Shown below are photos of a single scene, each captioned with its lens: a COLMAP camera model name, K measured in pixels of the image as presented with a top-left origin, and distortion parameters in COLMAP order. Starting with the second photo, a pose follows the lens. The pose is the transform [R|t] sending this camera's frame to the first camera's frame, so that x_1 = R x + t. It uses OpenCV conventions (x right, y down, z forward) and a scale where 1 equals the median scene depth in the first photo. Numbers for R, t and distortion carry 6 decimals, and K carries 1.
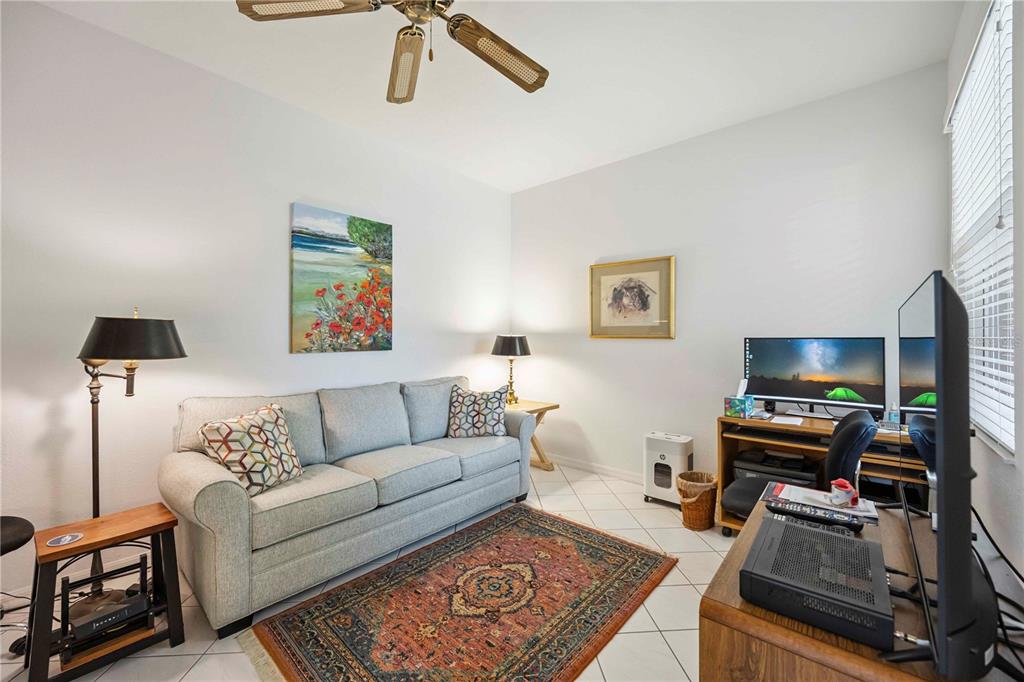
lens RADIAL K [[407.3, 0, 510.5], [0, 407.3, 337.5], [0, 0, 1]] dist [0.000103, 0.000003]
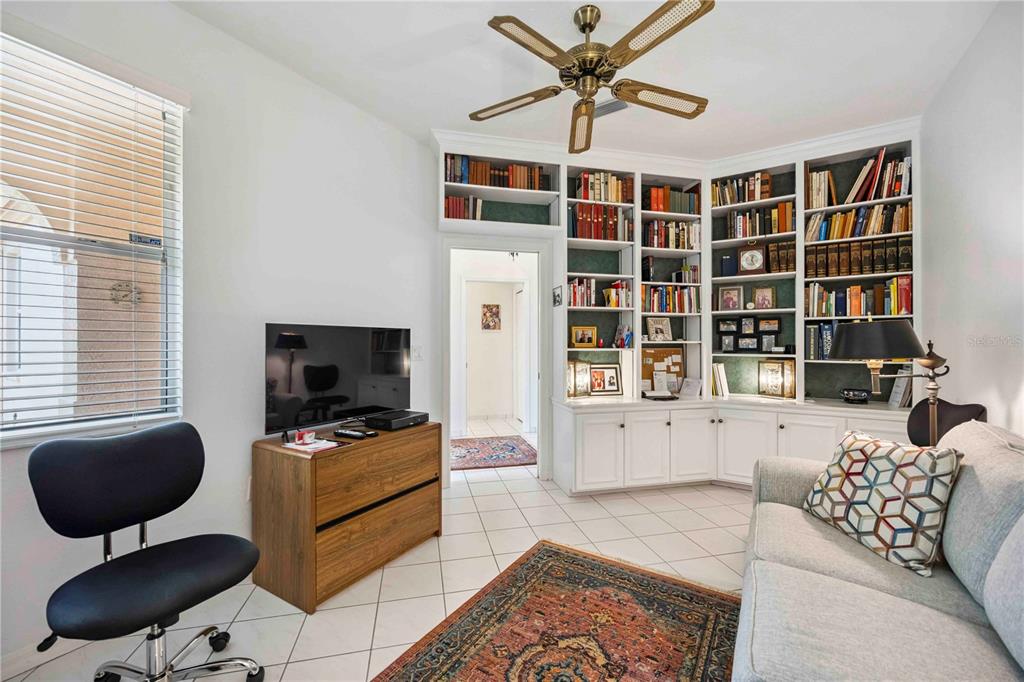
lens RADIAL K [[407.3, 0, 515.2], [0, 407.3, 340.3], [0, 0, 1]] dist [0.000103, 0.000003]
pose [[-0.986425, -0.005653, -0.164112, 0.186265], [-0.005896, 0.999982, 0.000994, 0.001198], [0.164104, 0.001948, -0.986441, 1.893069]]
